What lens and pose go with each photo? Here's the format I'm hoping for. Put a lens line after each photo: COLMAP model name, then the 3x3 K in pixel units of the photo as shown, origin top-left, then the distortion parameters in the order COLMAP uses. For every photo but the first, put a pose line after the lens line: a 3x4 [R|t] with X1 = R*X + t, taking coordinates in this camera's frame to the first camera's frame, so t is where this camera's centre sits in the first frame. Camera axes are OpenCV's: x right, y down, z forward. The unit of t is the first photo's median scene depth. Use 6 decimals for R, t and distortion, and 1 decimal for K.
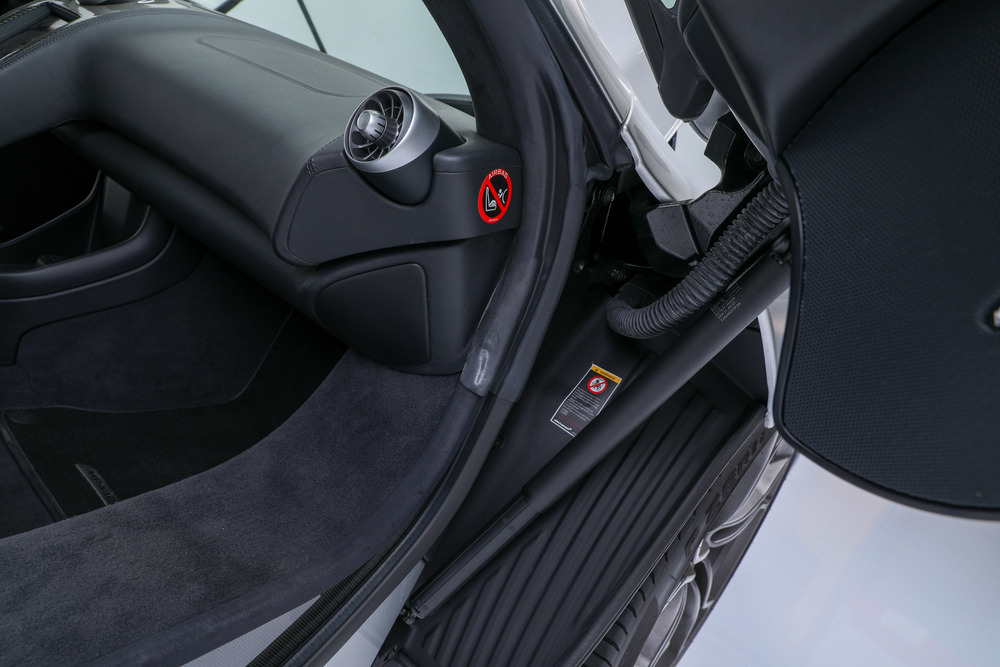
lens RADIAL K [[657.2, 0, 496.3], [0, 657.2, 328.1], [0, 0, 1]] dist [-0.005599, 0.003963]
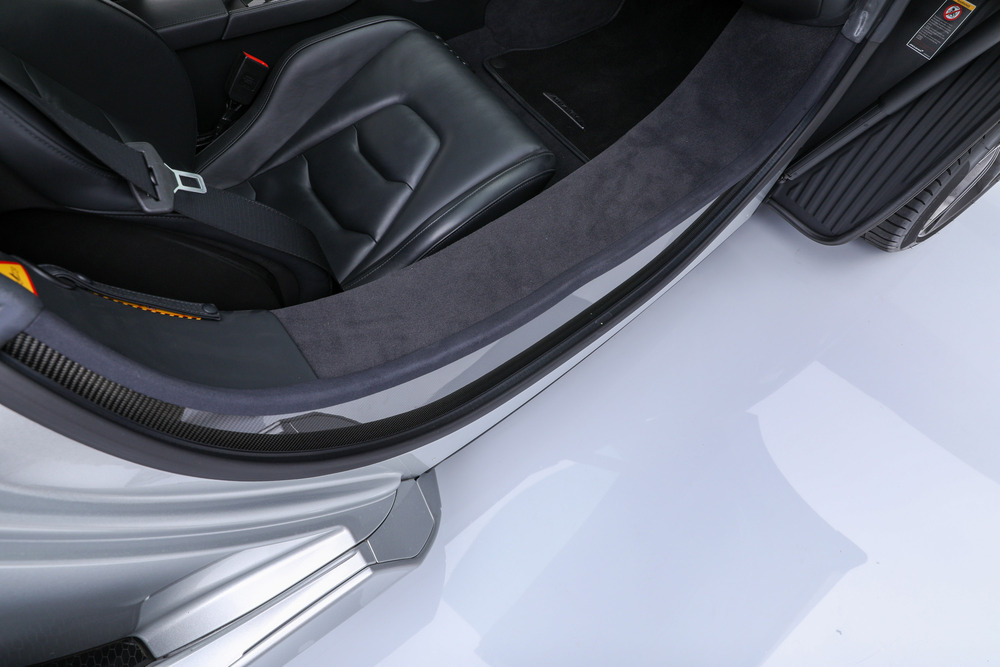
lens RADIAL K [[657.2, 0, 494.6], [0, 657.2, 330.4], [0, 0, 1]] dist [-0.005599, 0.003963]
pose [[0.923486, 0.051671, -0.380136, -0.169104], [0.198305, 0.783941, 0.588313, -0.388460], [0.328403, -0.618682, 0.713712, -0.663408]]
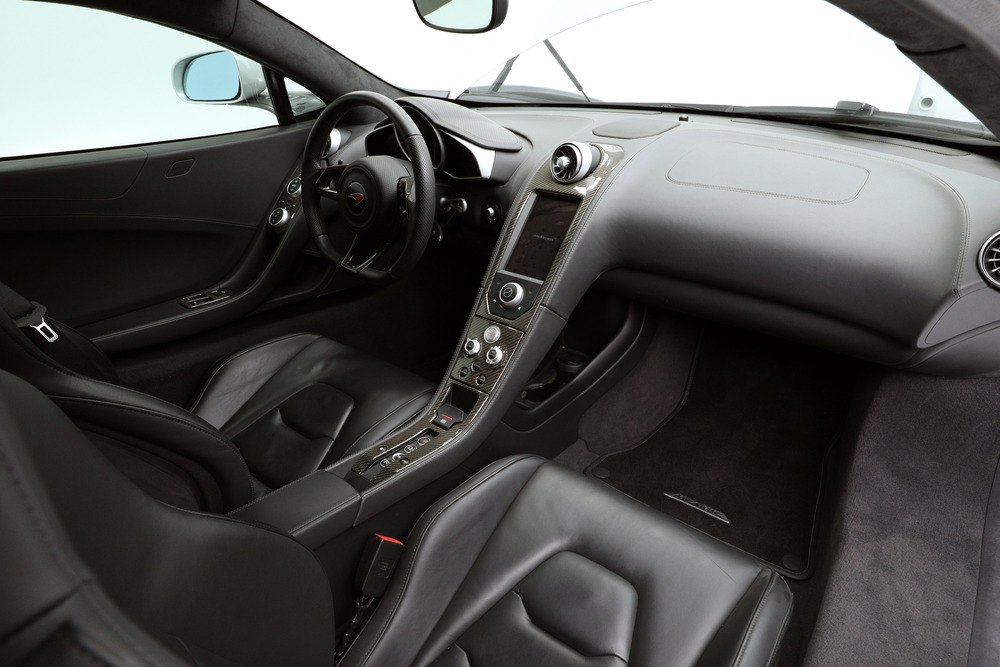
lens RADIAL K [[657.2, 0, 502.7], [0, 657.2, 325.9], [0, 0, 1]] dist [-0.005599, 0.003963]
pose [[0.918616, -0.330634, -0.216392, -0.716113], [0.360824, 0.925108, 0.118241, -0.560934], [0.161091, -0.186697, 0.969120, -0.478554]]
